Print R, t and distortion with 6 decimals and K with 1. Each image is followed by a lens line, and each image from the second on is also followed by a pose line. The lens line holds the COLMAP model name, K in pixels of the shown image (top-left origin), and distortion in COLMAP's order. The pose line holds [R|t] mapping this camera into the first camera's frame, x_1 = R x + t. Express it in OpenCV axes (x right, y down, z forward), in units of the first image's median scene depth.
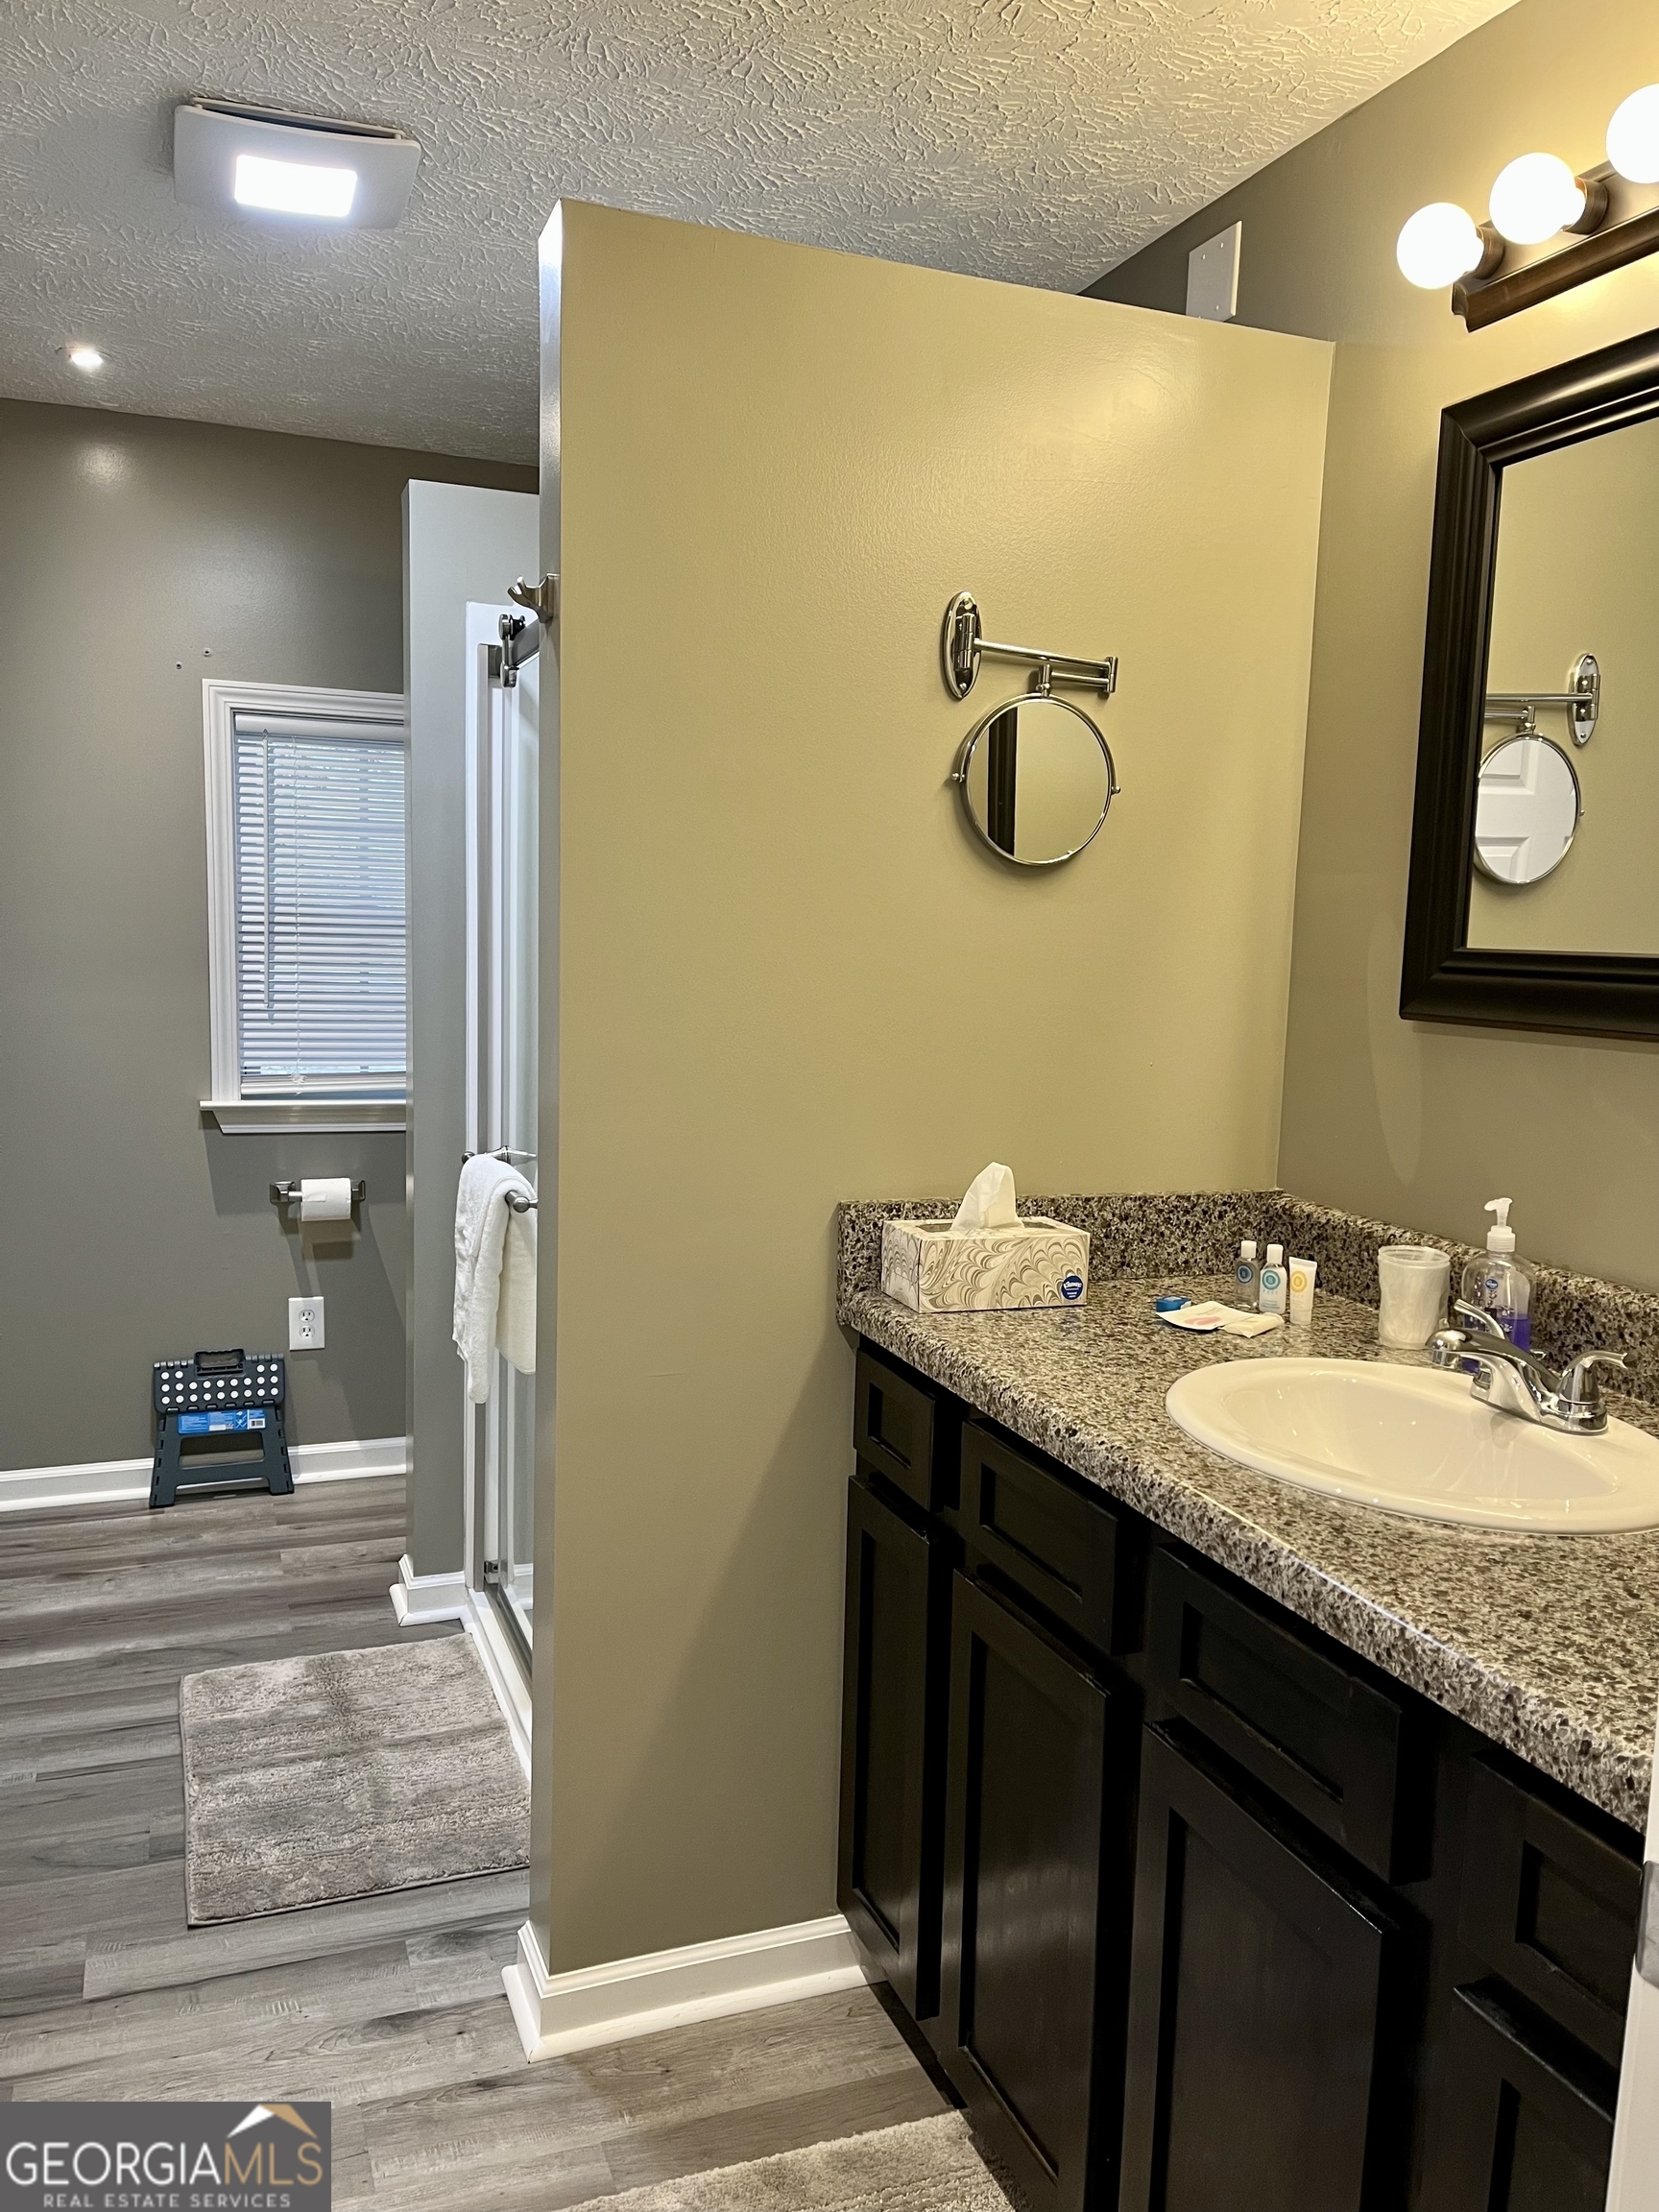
lens RADIAL K [[1695.5, 0, 841.8], [0, 1695.5, 1100.6], [0, 0, 1]] dist [0.056050, -0.044572]
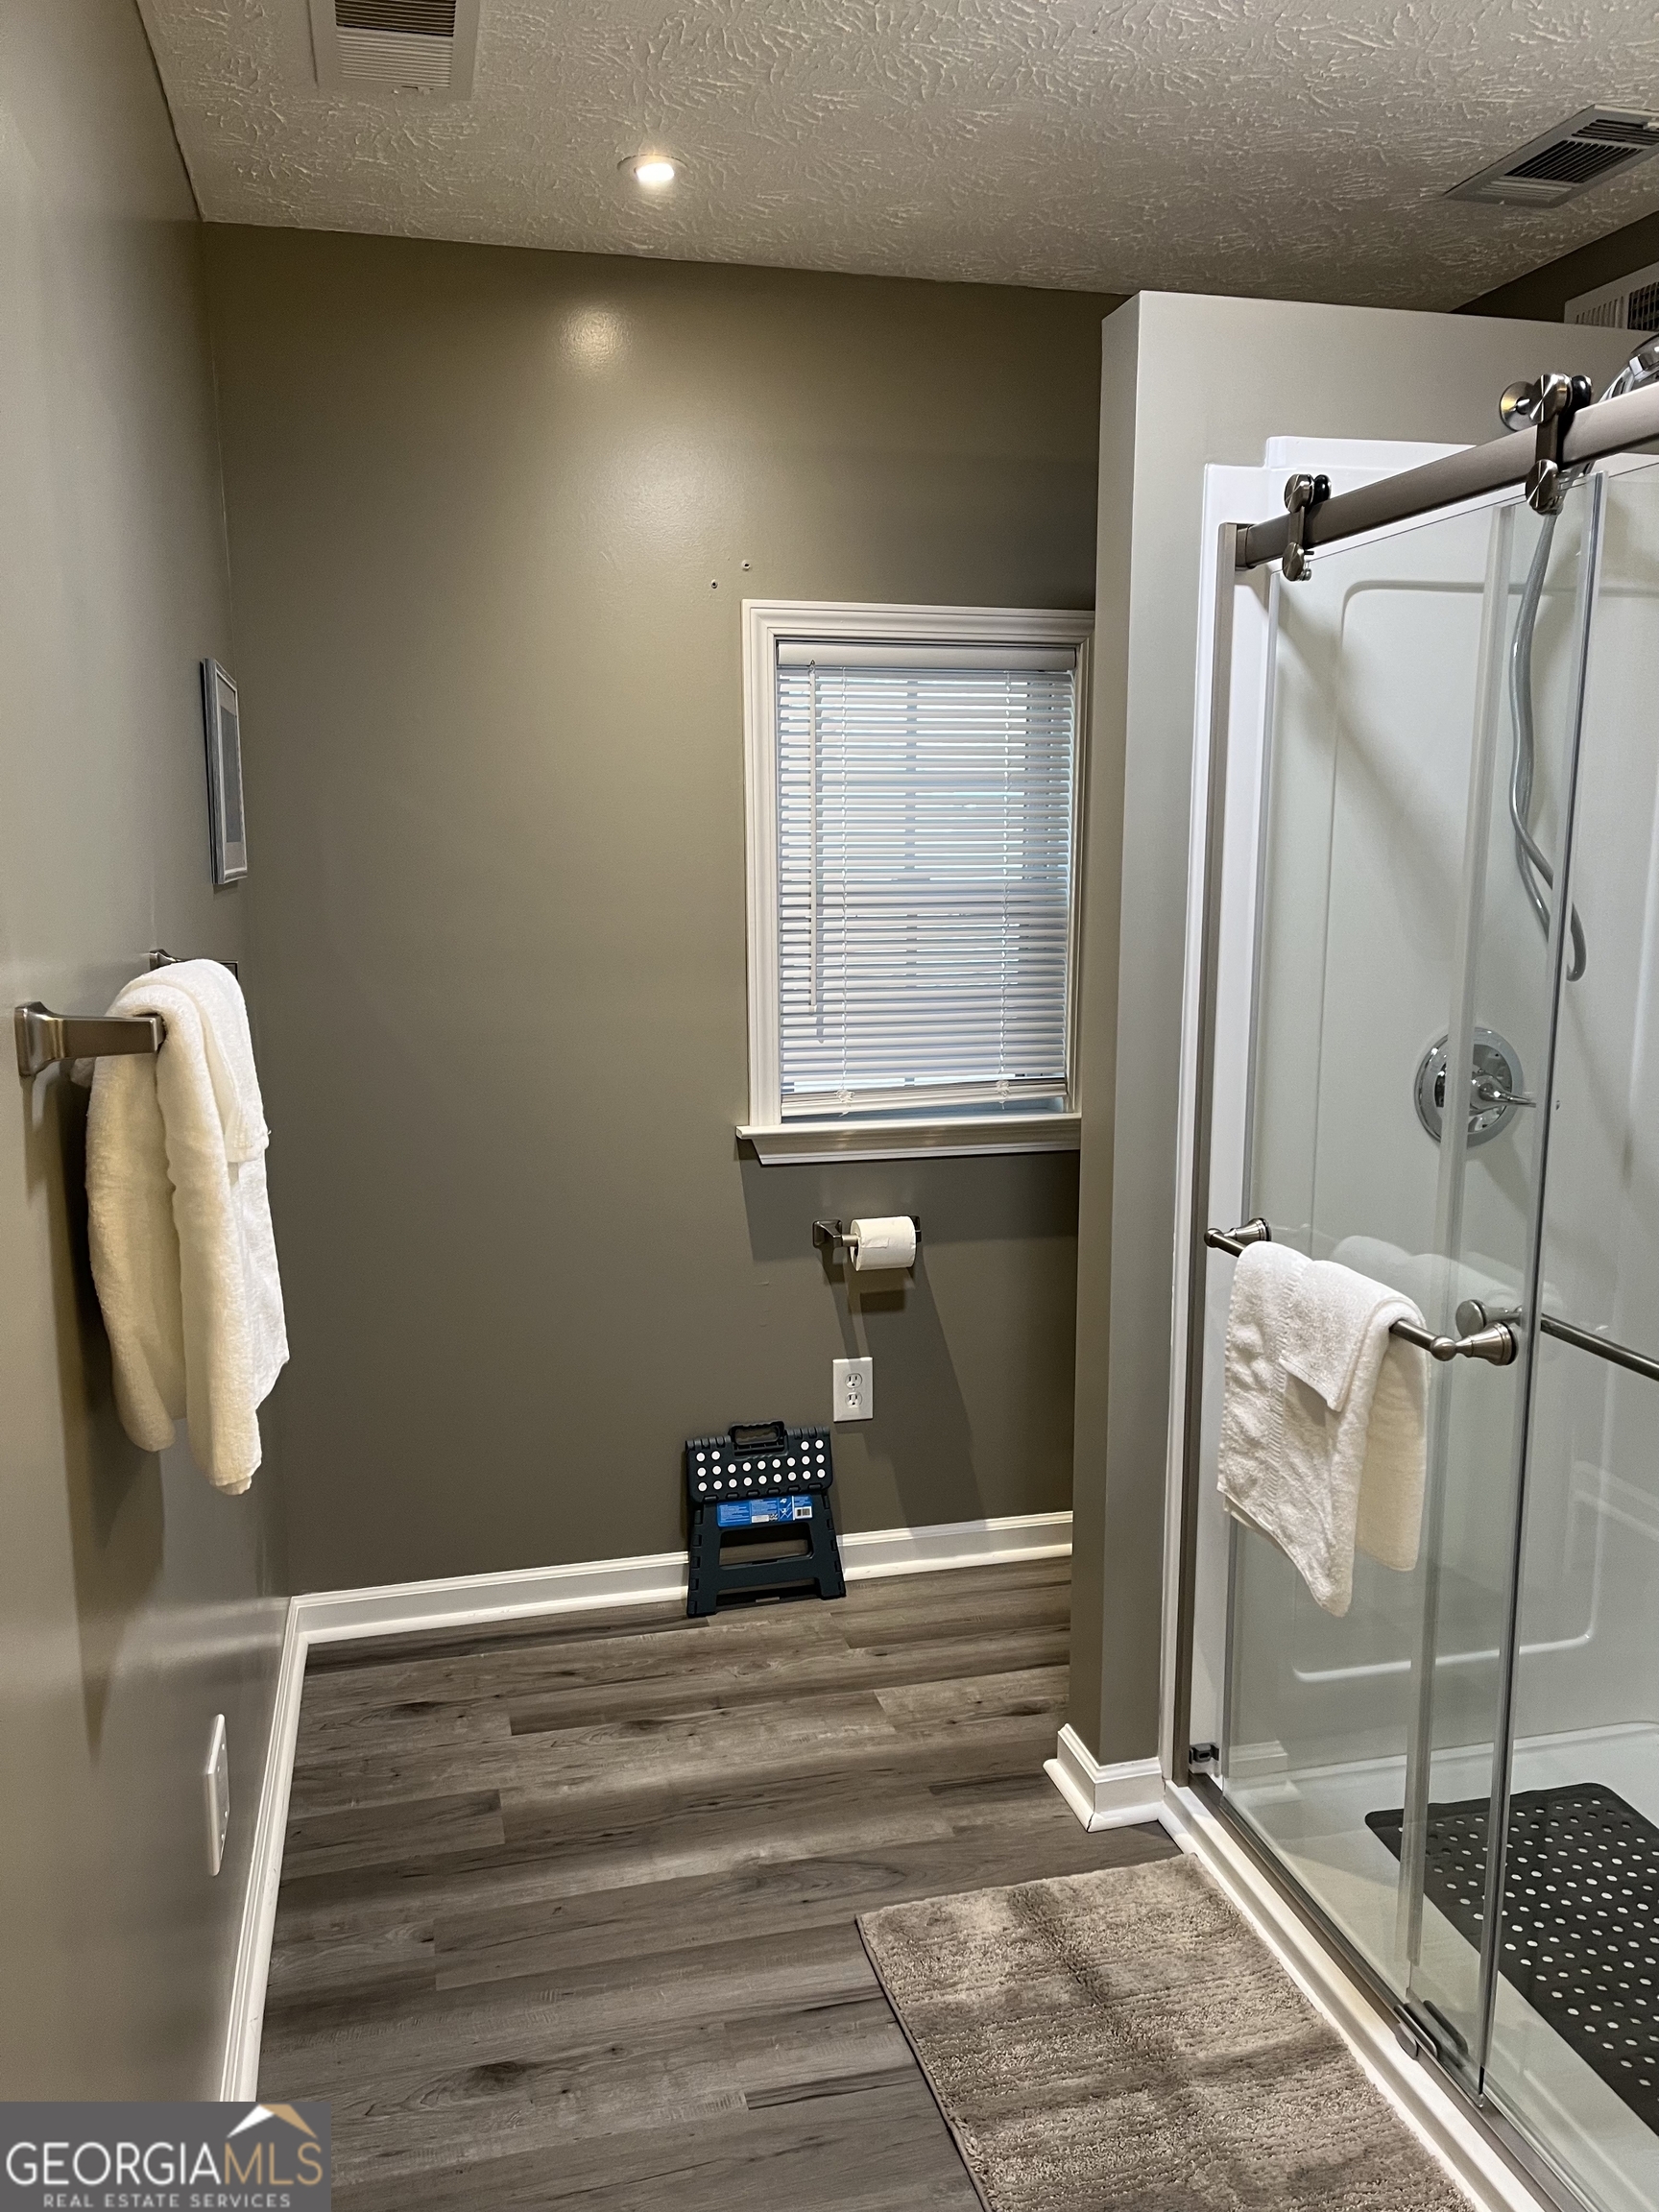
lens RADIAL K [[1695.5, 0, 827.5], [0, 1695.5, 1111.9], [0, 0, 1]] dist [0.056050, -0.044572]
pose [[0.992114, -0.010121, -0.124926, -0.232348], [0.016817, 0.998471, 0.052663, -0.048841], [0.124202, -0.054349, 0.990767, 0.203085]]
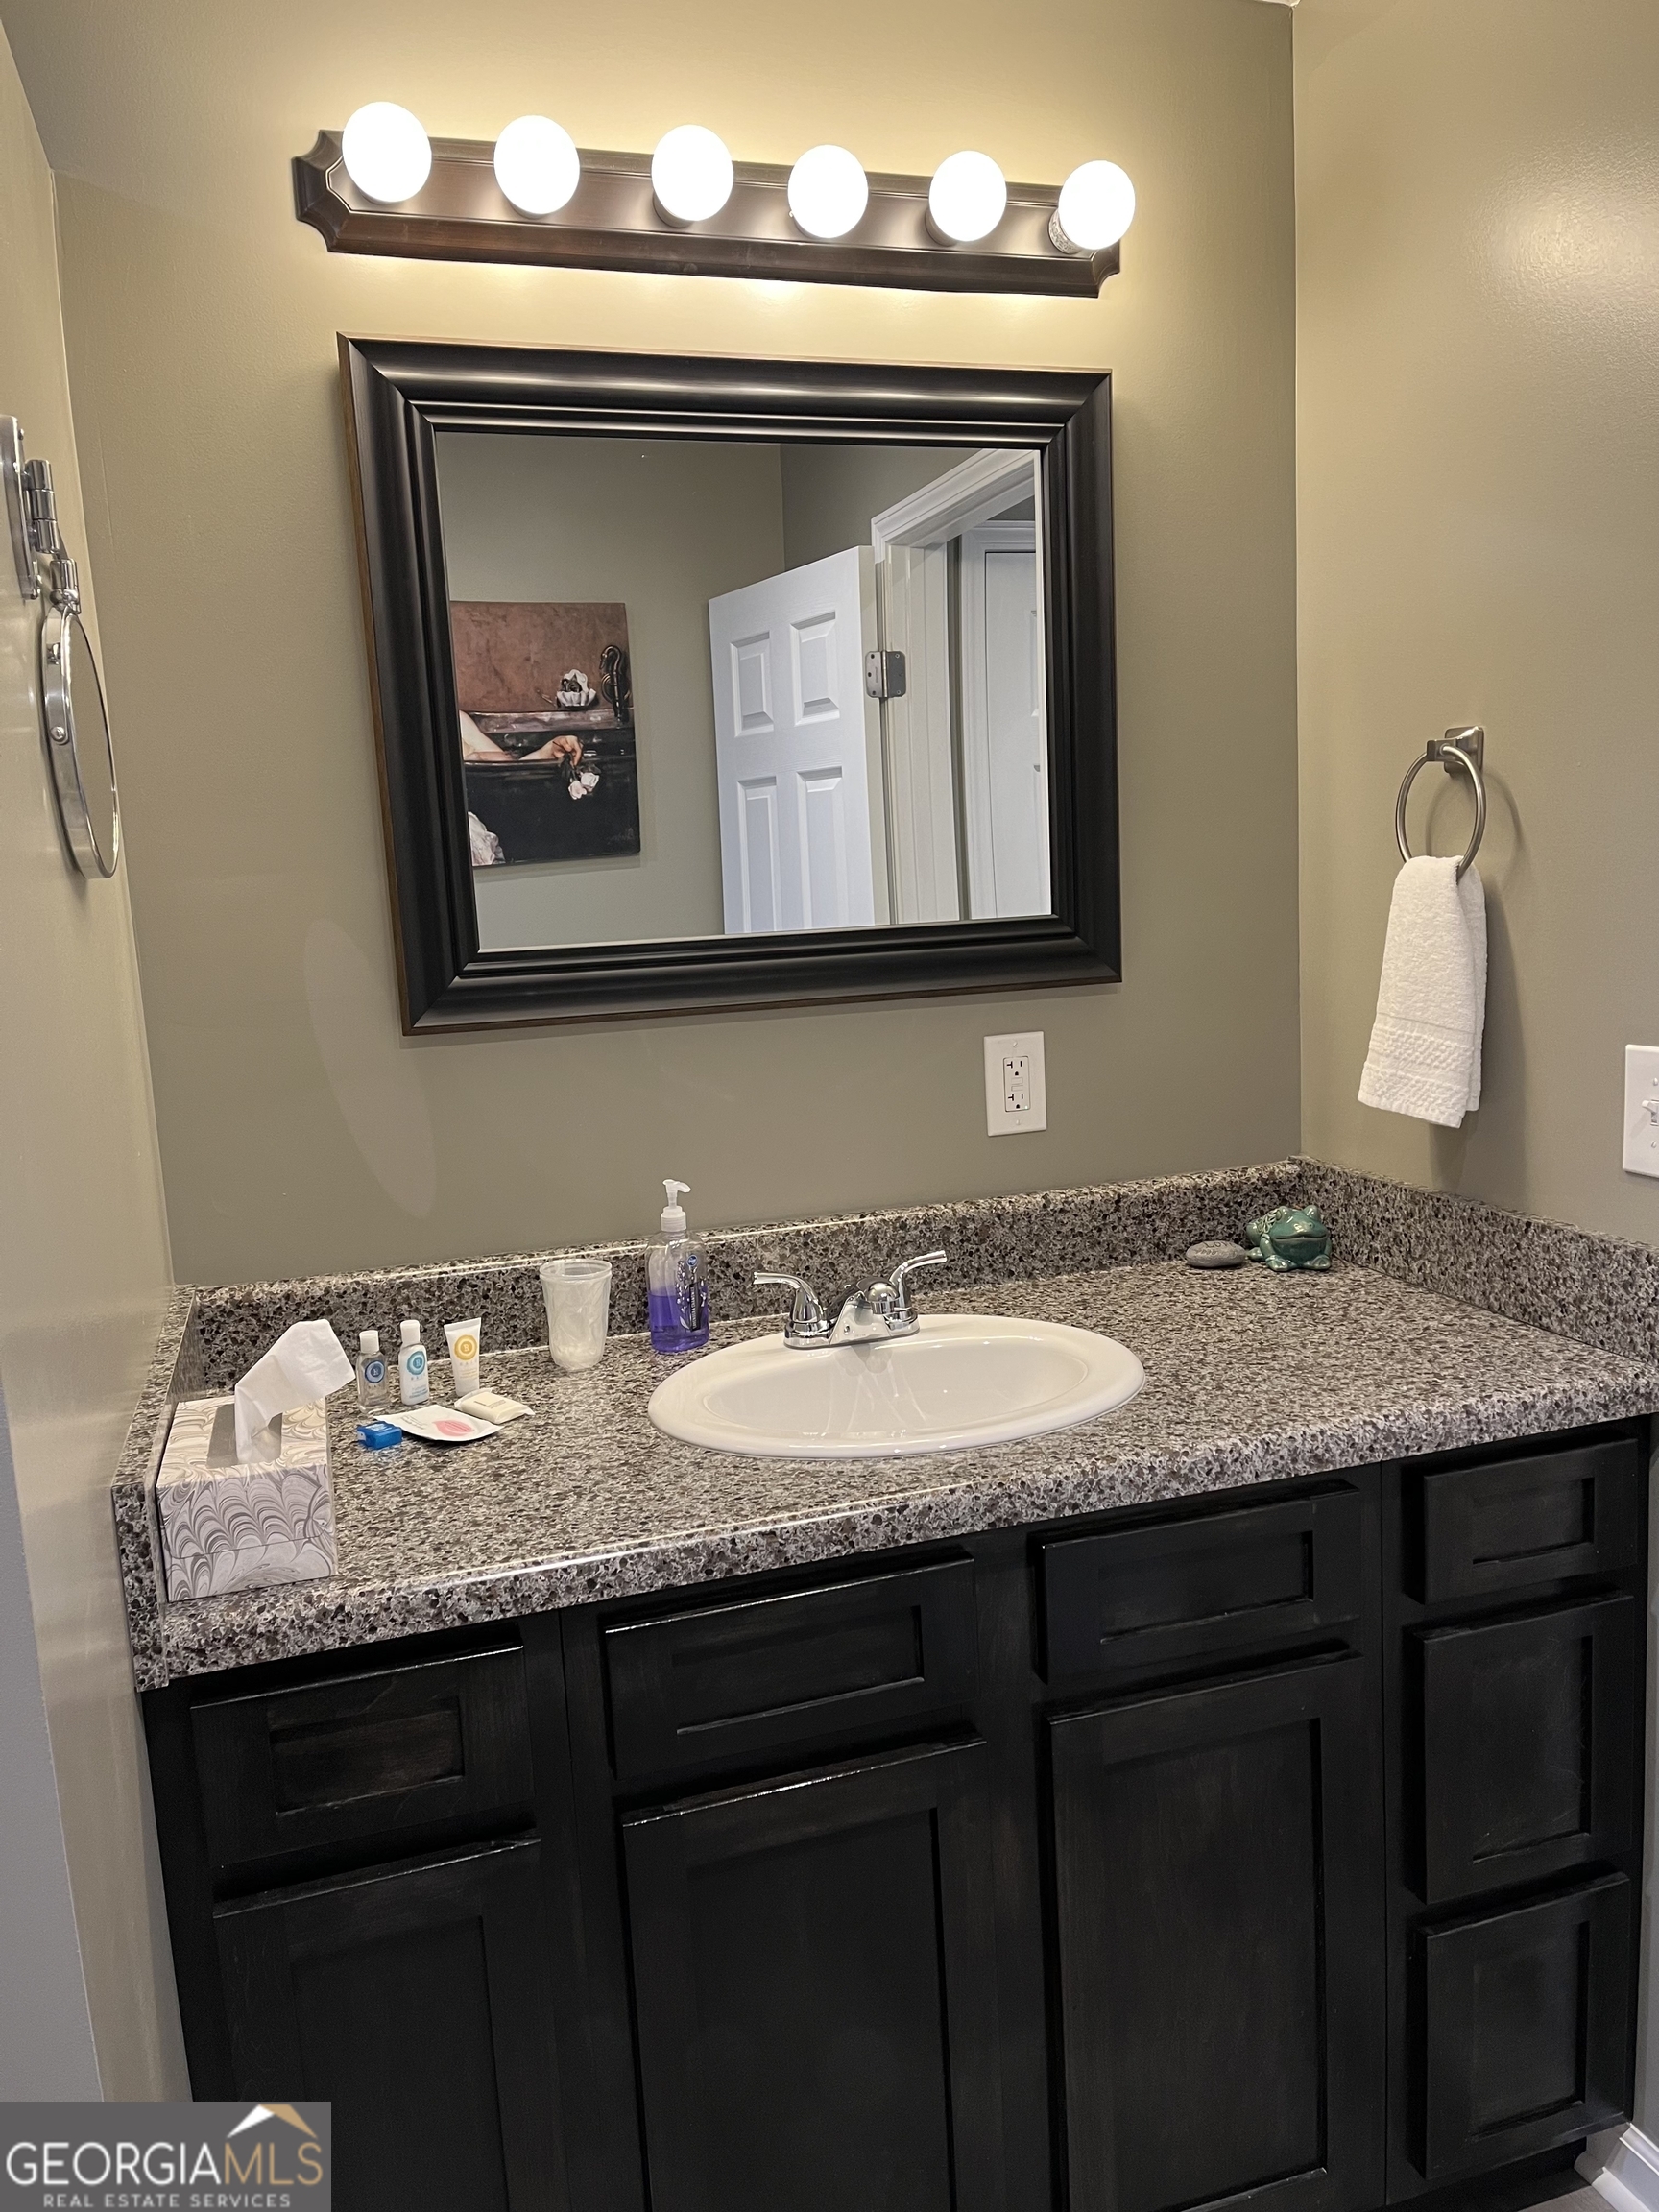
lens RADIAL K [[1695.5, 0, 841.8], [0, 1695.5, 1108.1], [0, 0, 1]] dist [0.056050, -0.044572]
pose [[0.050421, -0.173702, 0.983507, -0.730271], [0.157236, 0.973859, 0.163937, -0.164068], [-0.986273, 0.146377, 0.076415, 0.968943]]
